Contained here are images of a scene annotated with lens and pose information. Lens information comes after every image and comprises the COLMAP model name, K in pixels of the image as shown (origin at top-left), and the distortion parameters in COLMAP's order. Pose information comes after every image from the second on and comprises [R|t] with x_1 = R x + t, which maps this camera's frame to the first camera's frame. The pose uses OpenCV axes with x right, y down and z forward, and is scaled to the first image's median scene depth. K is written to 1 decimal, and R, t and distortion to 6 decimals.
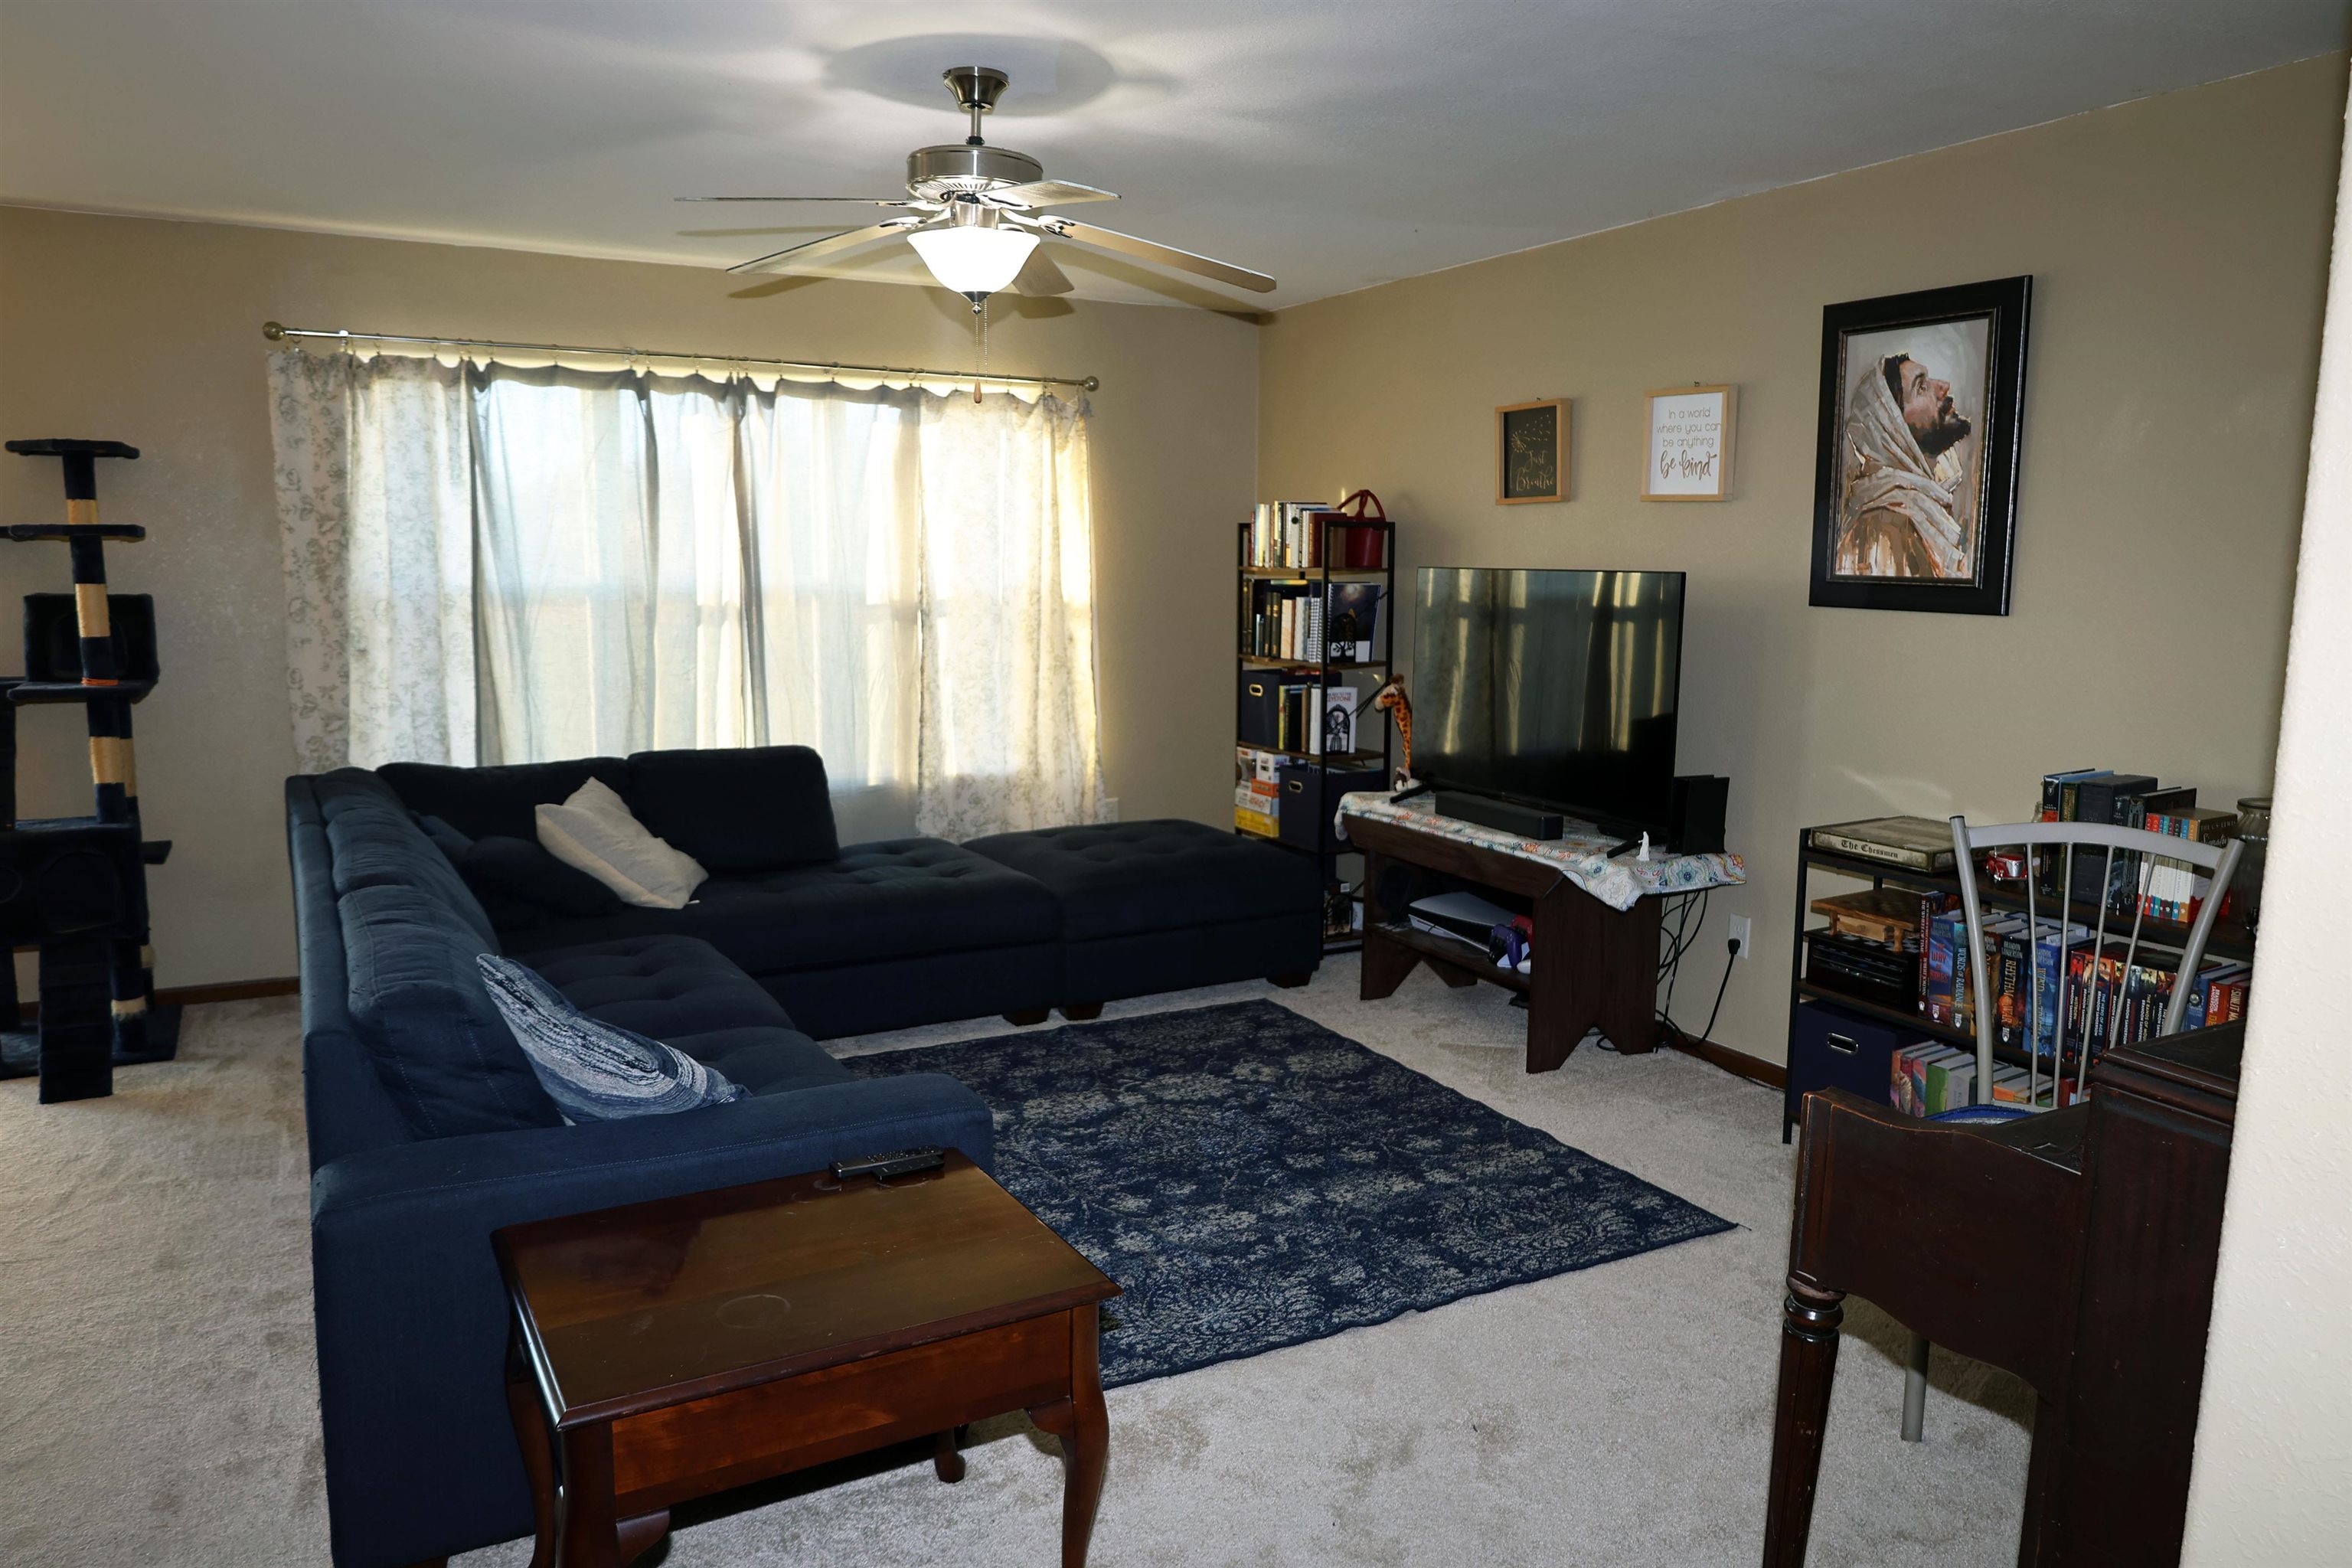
lens RADIAL K [[1603.0, 0, 1176.3], [0, 1603.0, 783.3], [0, 0, 1]] dist [-0.001302, 0.000578]
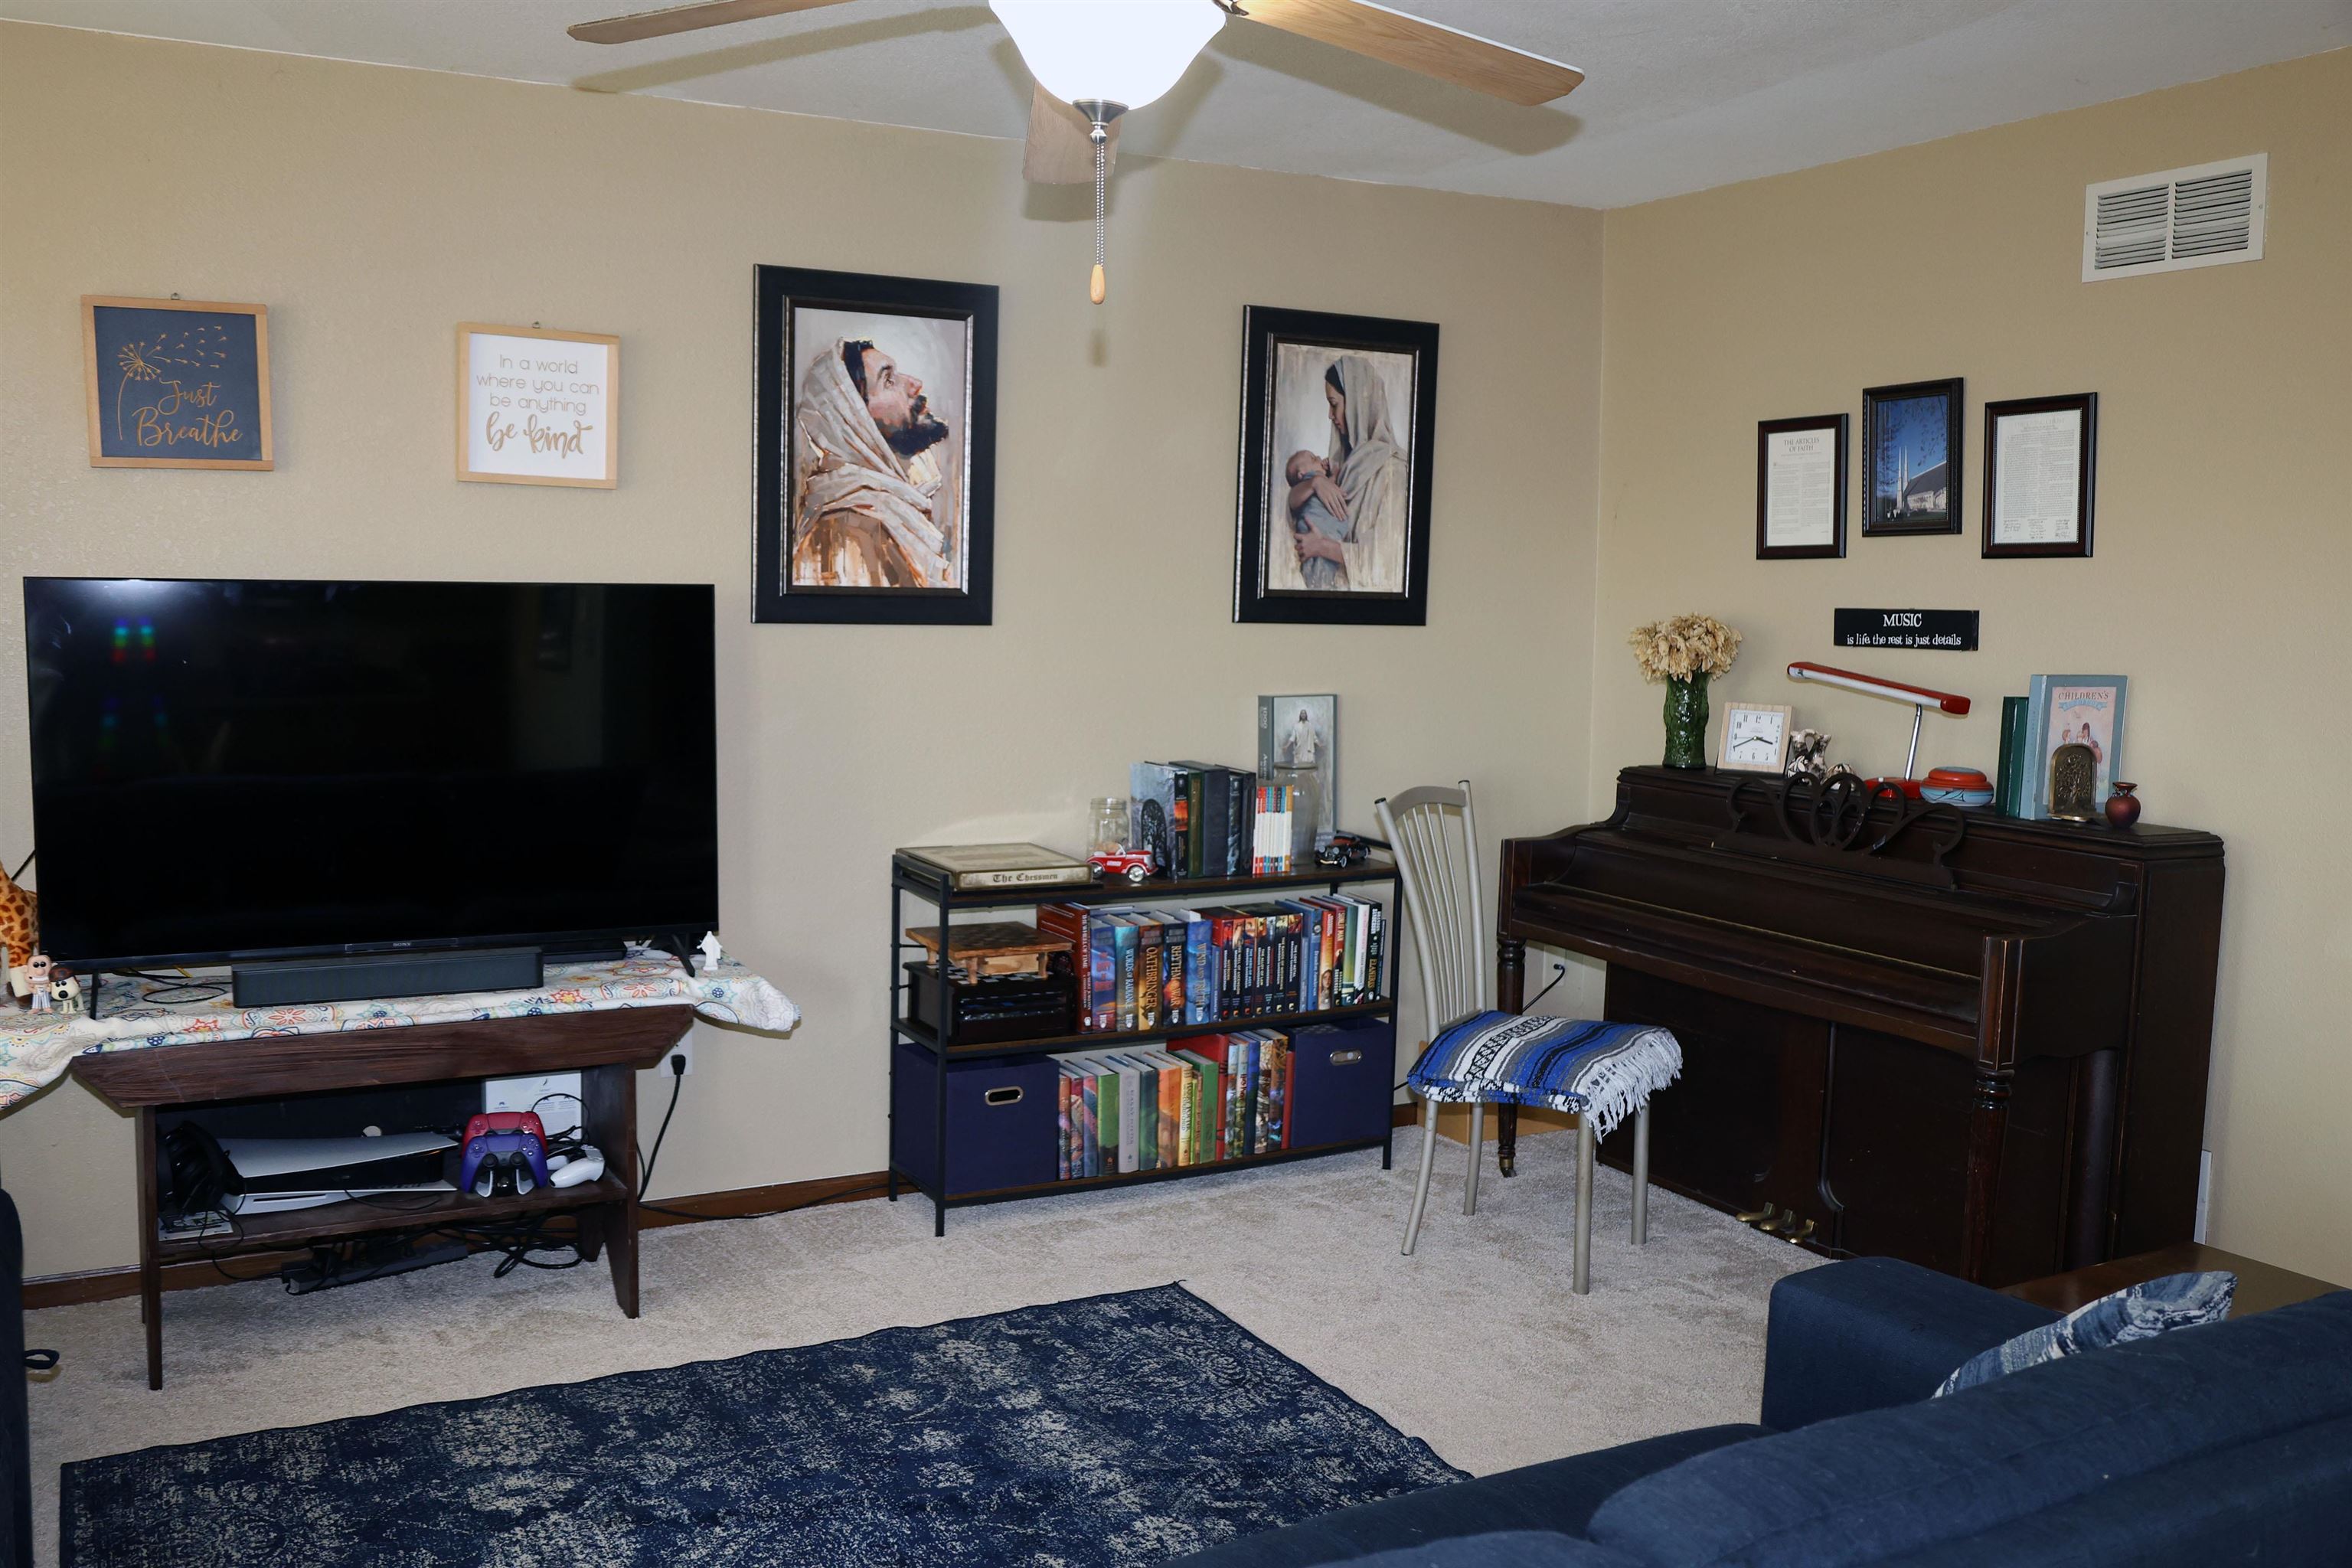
lens RADIAL K [[2089.4, 0, 1176.2], [0, 2089.4, 774.5], [0, 0, 1]] dist [-0.030359, -0.008533]
pose [[-0.009211, -0.102621, 0.994678, -0.733325], [0.127589, 0.986469, 0.102955, -0.125143], [-0.991784, 0.127858, 0.004007, 0.848433]]
